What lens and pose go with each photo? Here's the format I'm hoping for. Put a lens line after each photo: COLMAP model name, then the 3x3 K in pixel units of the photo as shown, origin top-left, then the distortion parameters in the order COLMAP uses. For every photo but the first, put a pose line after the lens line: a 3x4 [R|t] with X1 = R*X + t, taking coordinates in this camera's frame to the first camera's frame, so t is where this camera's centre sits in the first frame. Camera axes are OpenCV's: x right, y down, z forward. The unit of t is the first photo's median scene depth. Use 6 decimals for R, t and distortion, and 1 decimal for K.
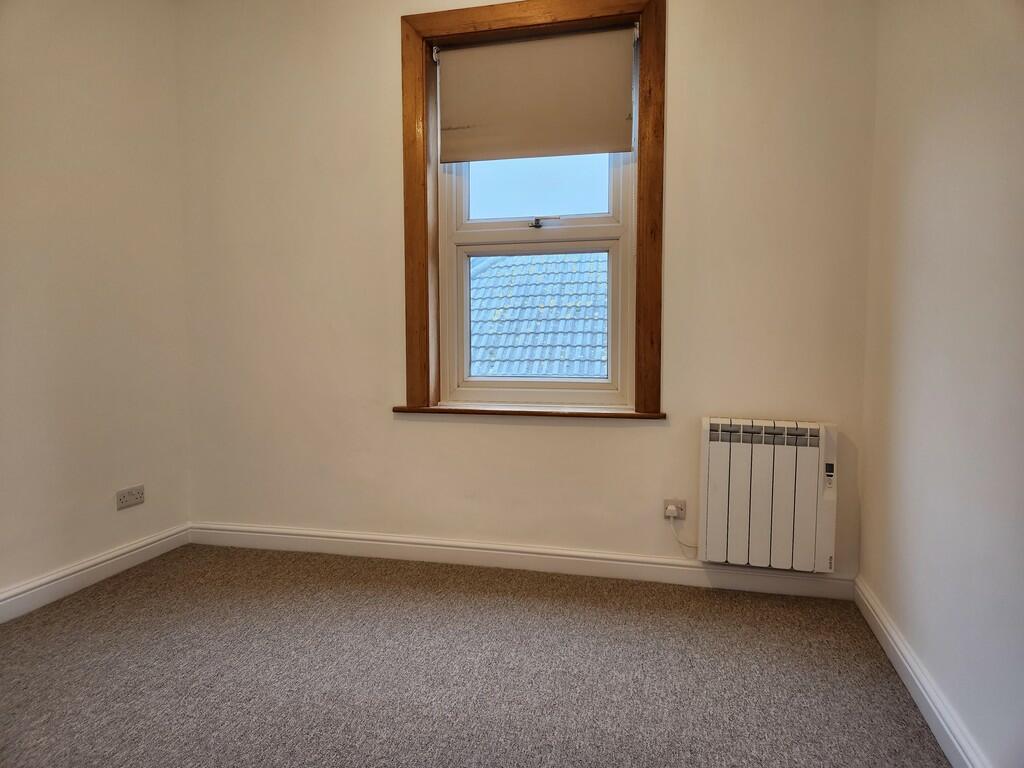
lens RADIAL K [[683.5, 0, 510.1], [0, 683.5, 377.5], [0, 0, 1]] dist [0.081887, -0.067816]
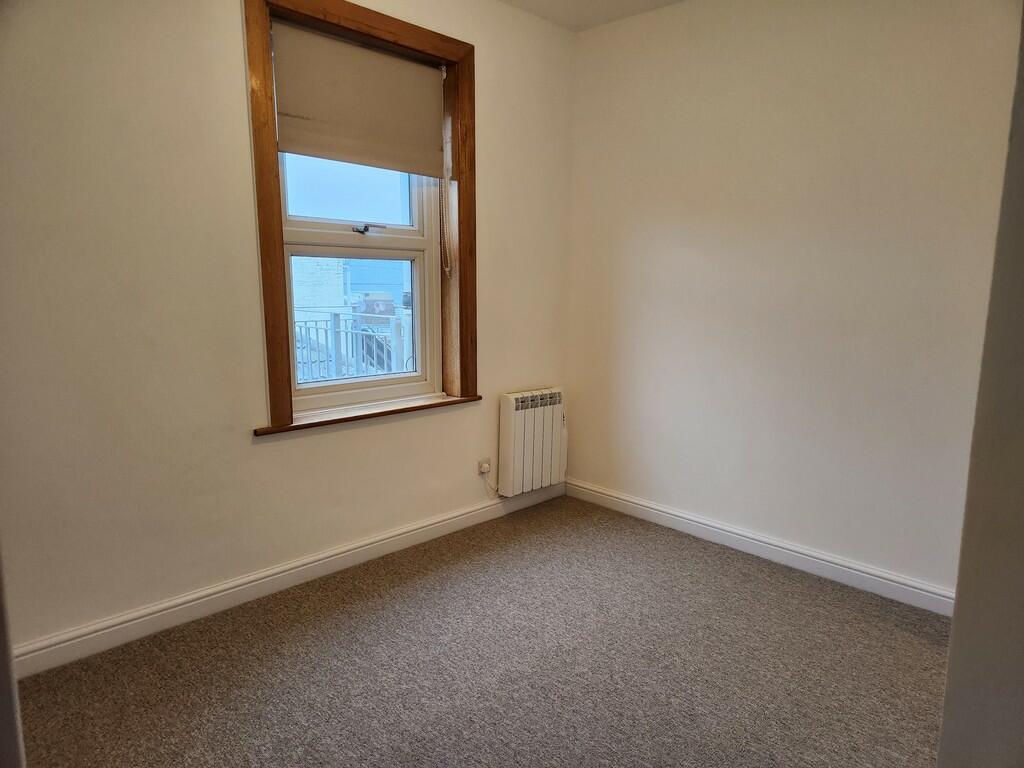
lens RADIAL K [[683.5, 0, 510.0], [0, 683.5, 391.7], [0, 0, 1]] dist [0.081887, -0.067816]
pose [[0.493657, -0.136729, 0.858841, -0.831993], [0.038910, 0.990047, 0.135252, -0.123282], [-0.868786, -0.033351, 0.494064, 0.311040]]
